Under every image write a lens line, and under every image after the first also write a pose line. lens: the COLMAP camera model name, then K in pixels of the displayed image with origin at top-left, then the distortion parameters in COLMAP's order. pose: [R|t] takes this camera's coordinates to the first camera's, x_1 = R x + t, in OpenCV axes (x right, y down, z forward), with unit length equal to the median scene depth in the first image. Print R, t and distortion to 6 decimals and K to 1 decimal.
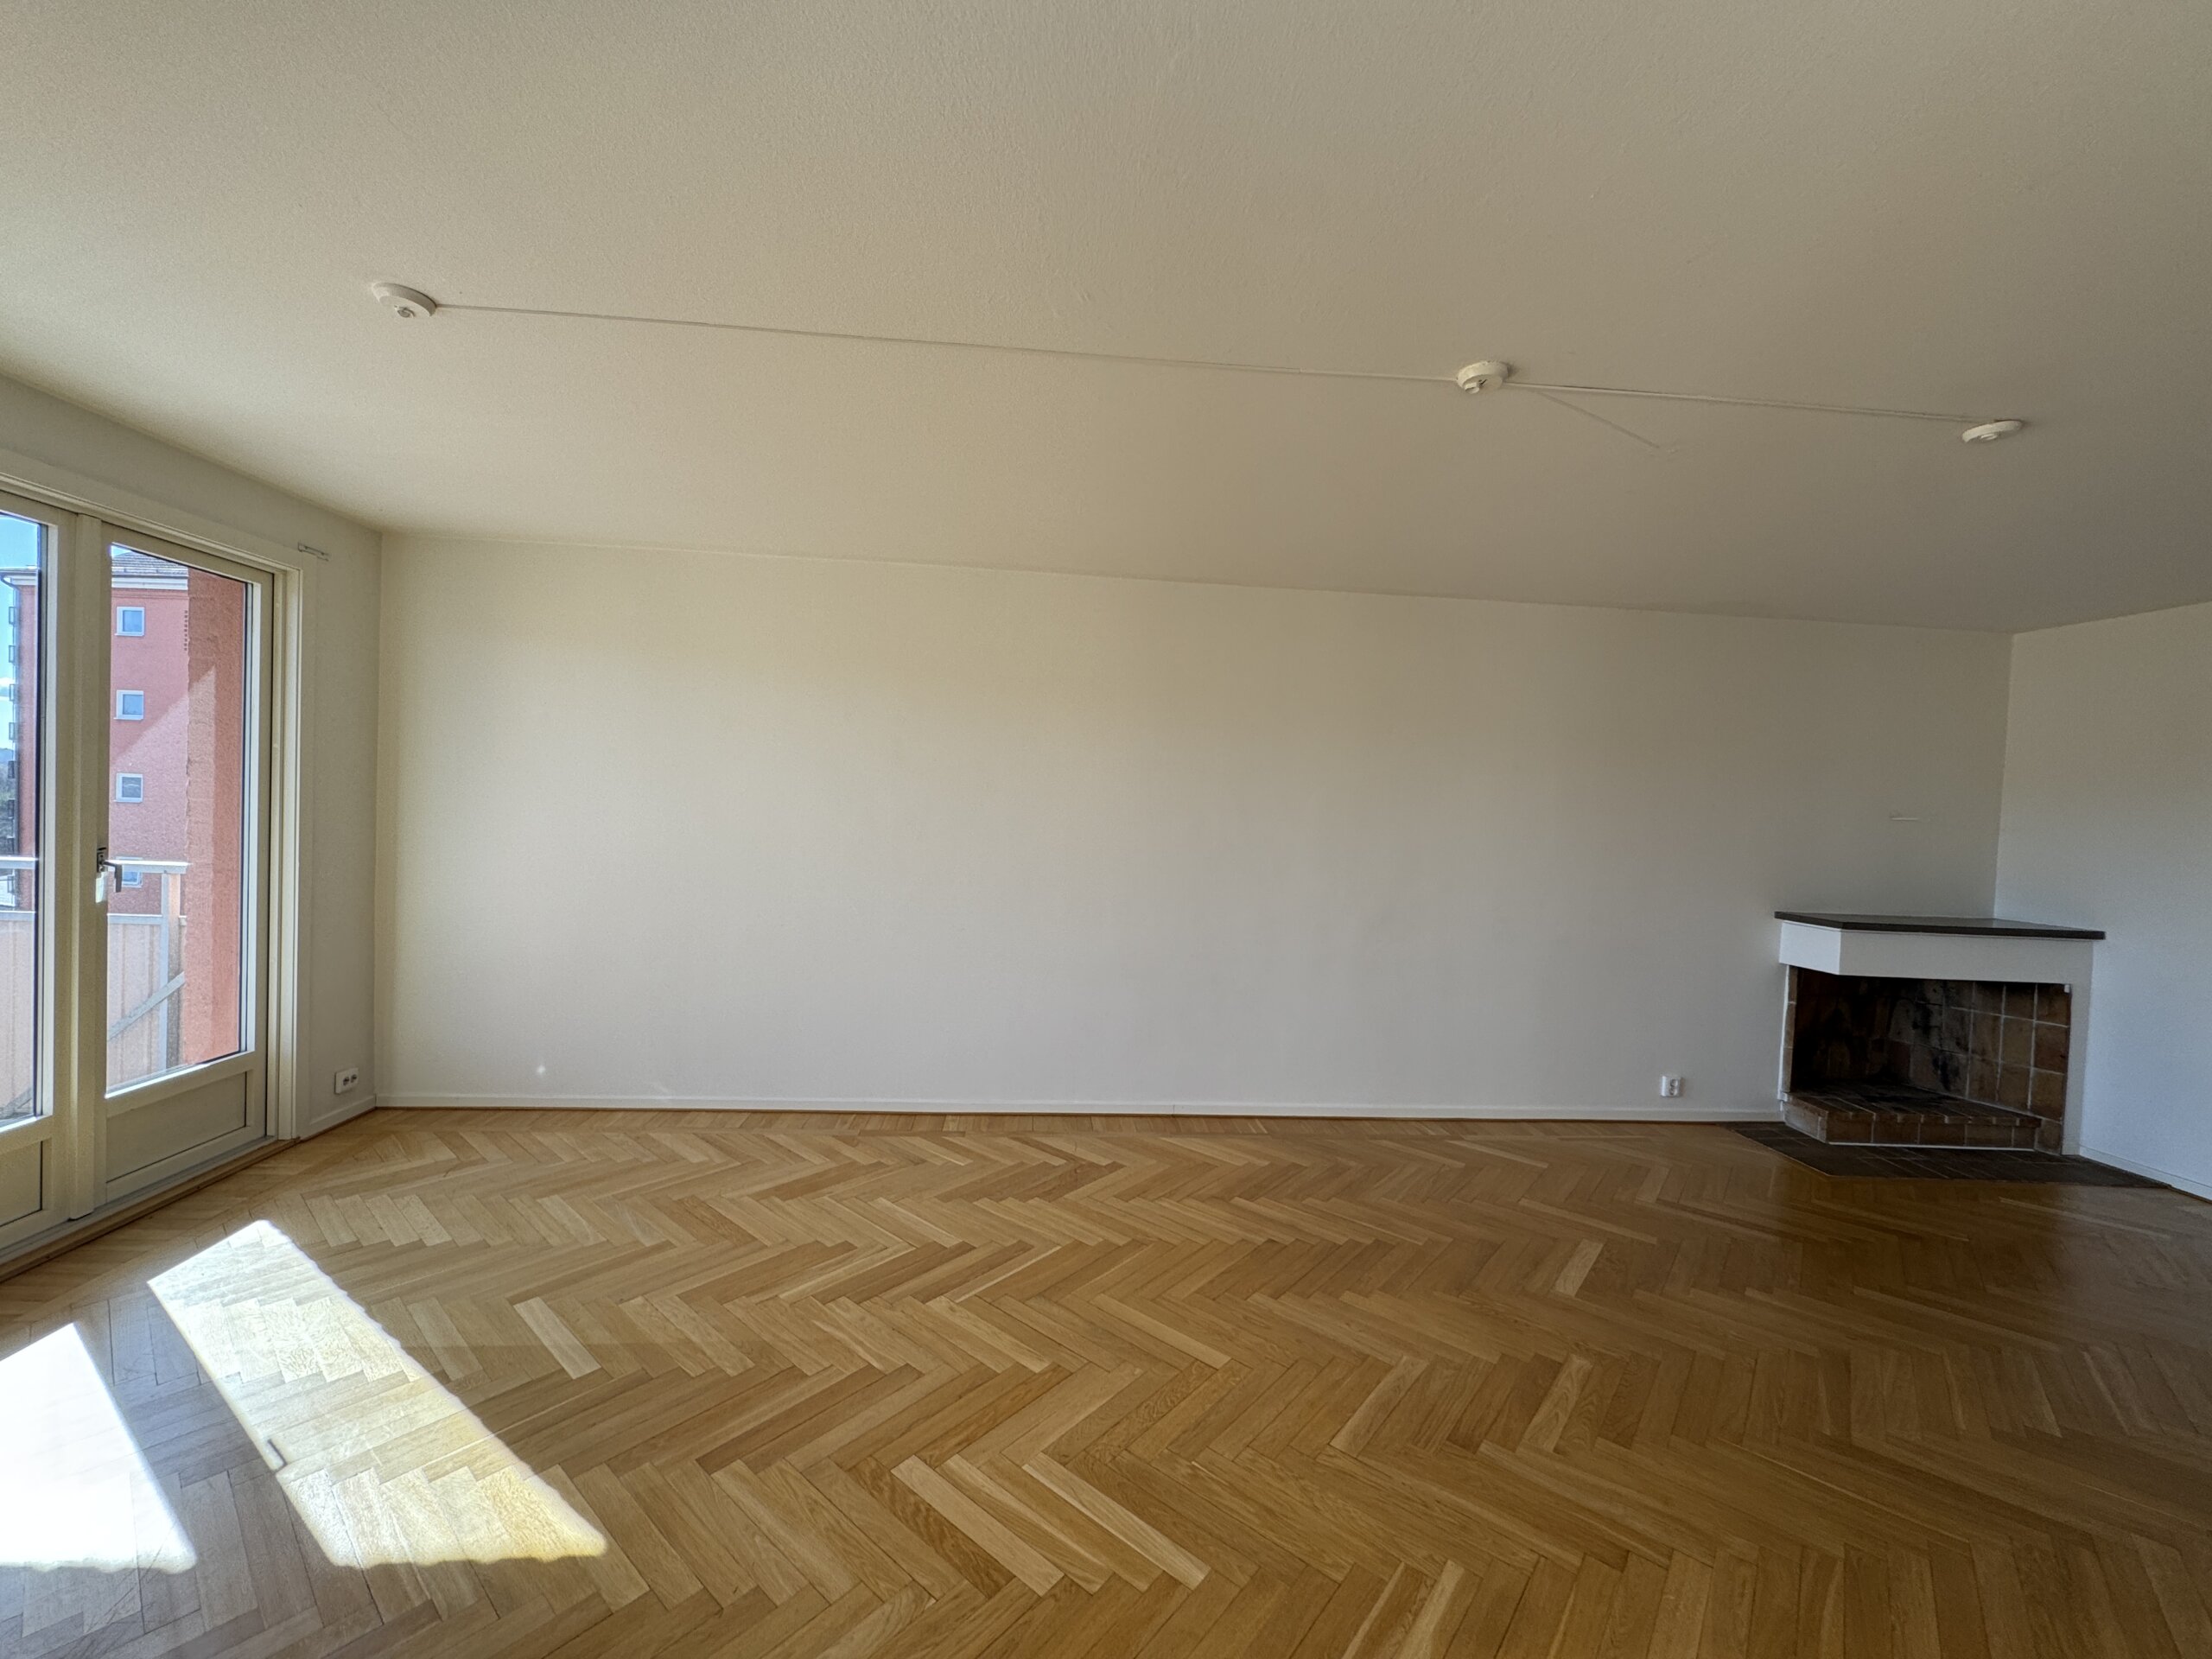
lens RADIAL K [[880.5, 0, 1107.5], [0, 880.5, 836.6], [0, 0, 1]] dist [-0.004045, -0.000116]
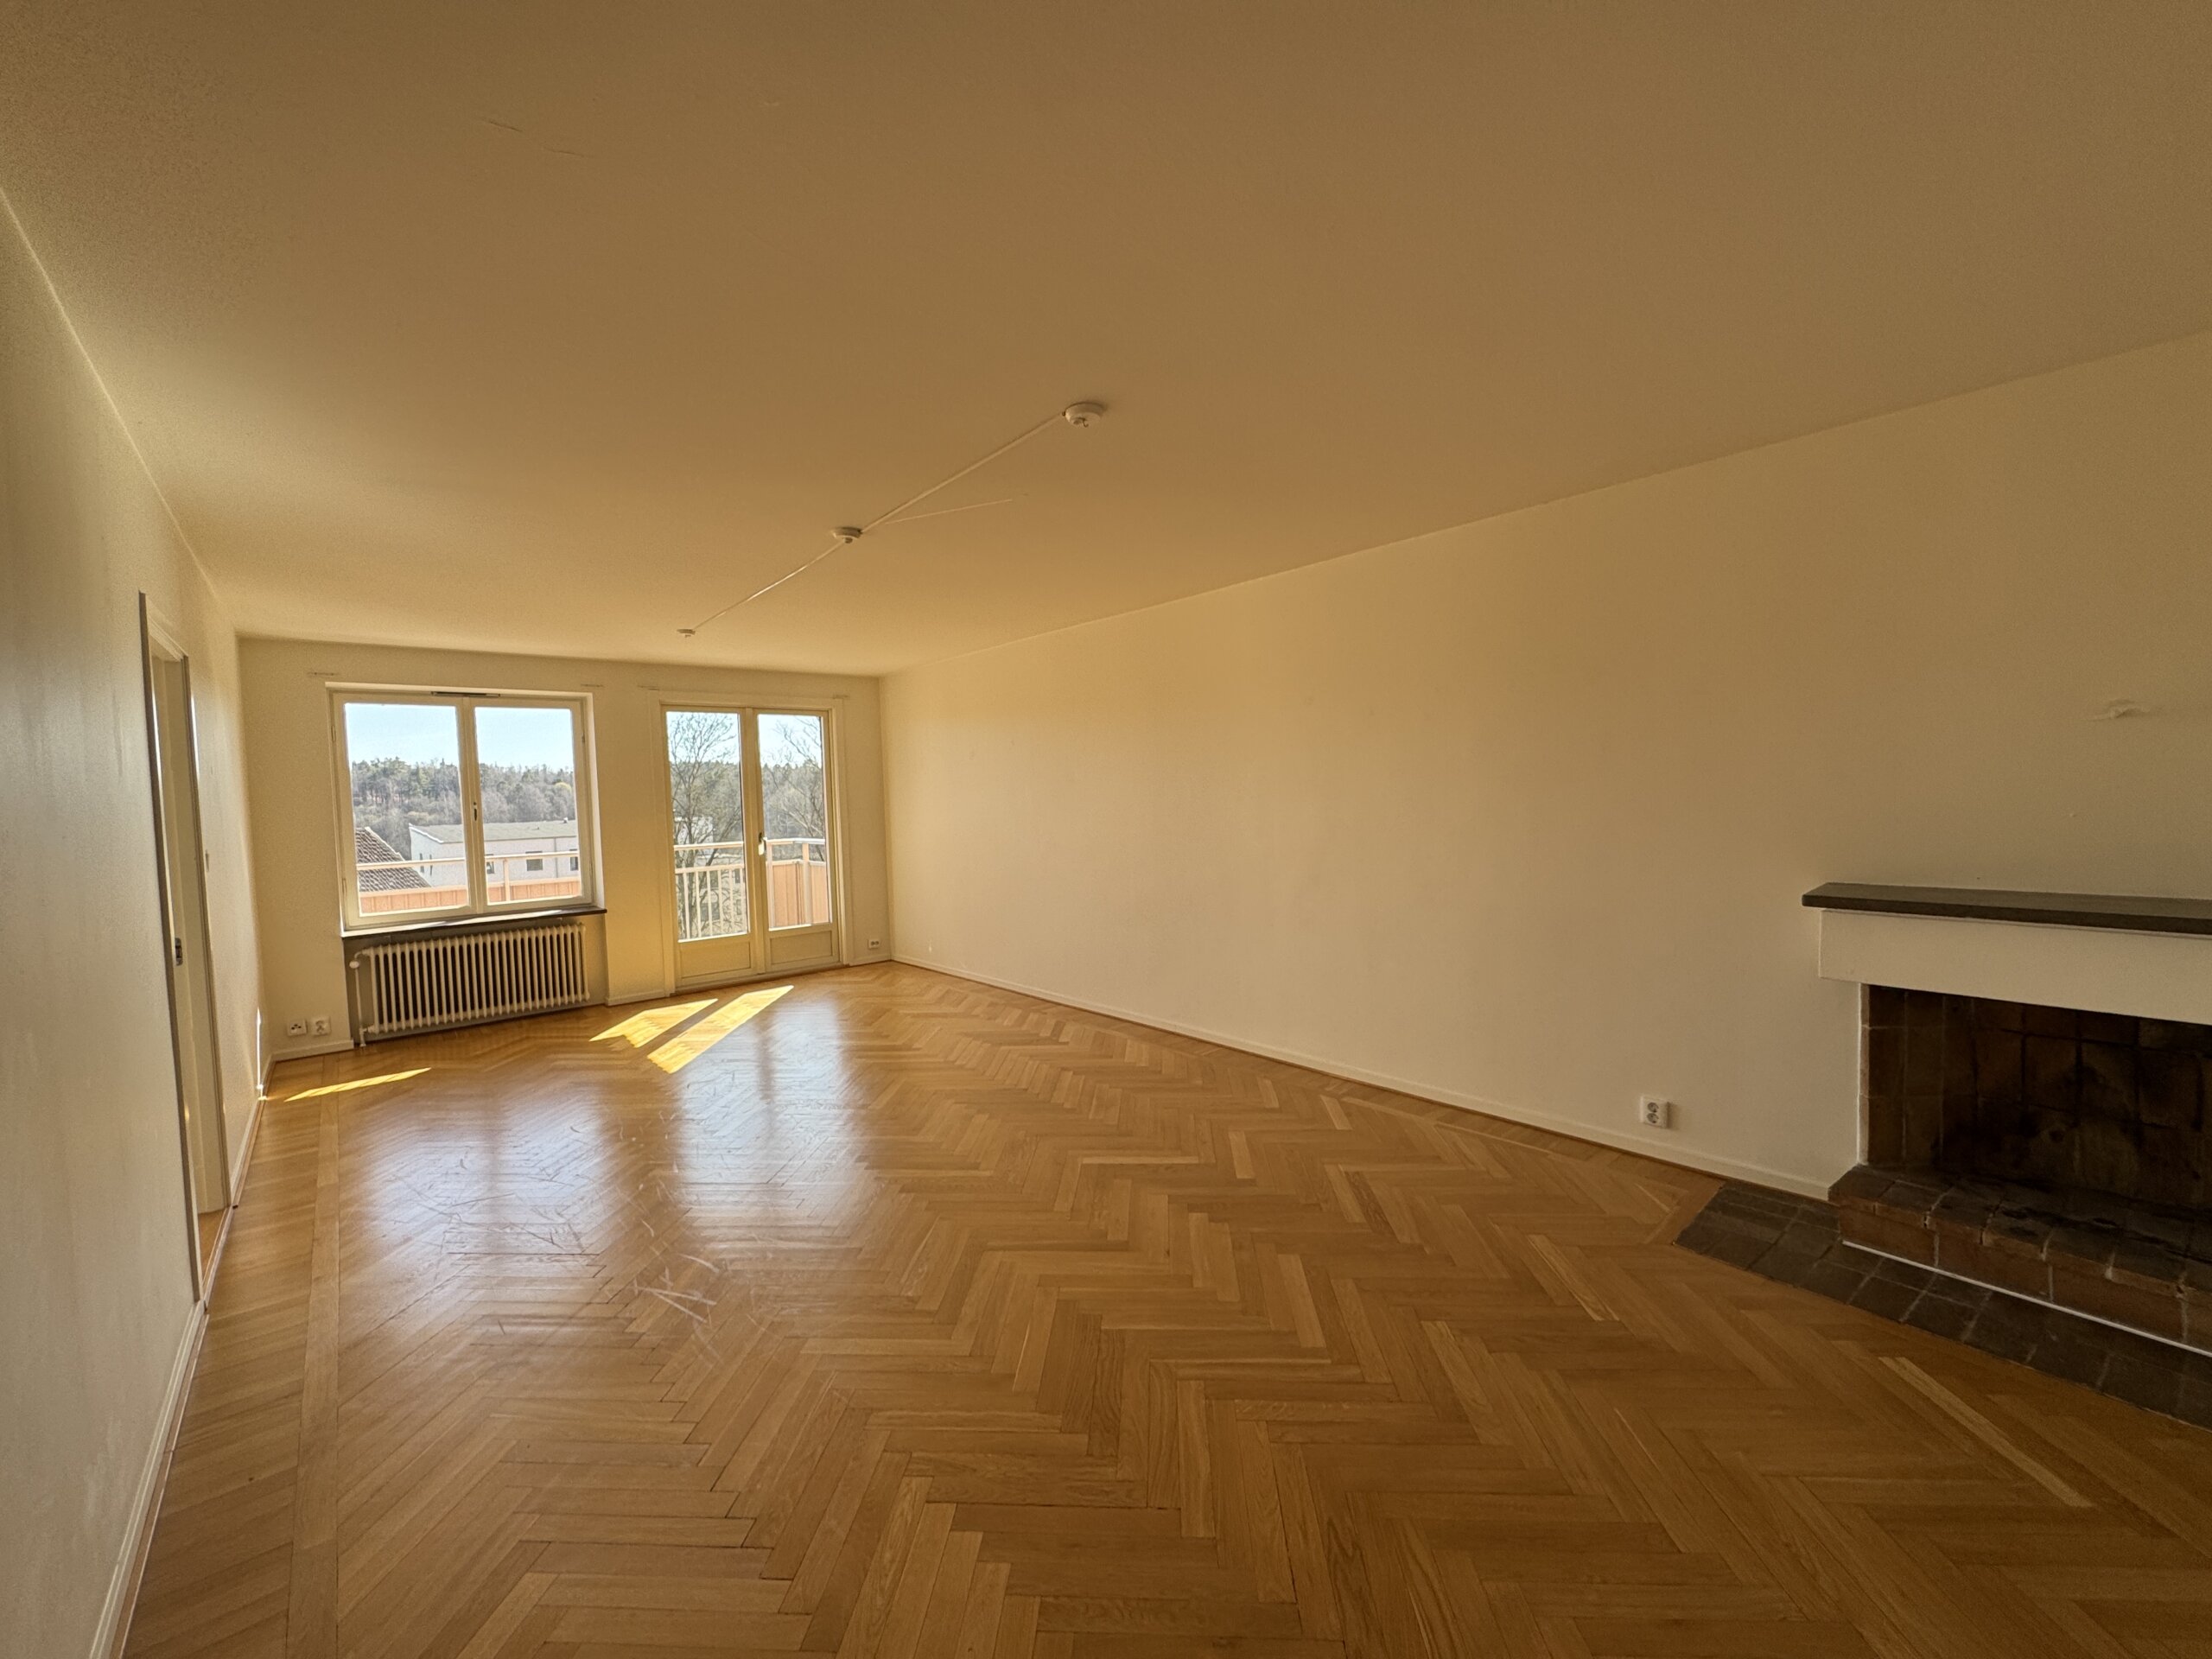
lens RADIAL K [[880.5, 0, 1100.2], [0, 880.5, 840.5], [0, 0, 1]] dist [-0.004045, -0.000116]
pose [[0.586770, -0.014429, -0.809625, 1.097506], [0.029963, 0.999543, 0.003902, 0.038362], [0.809199, -0.026549, 0.586935, 0.200307]]
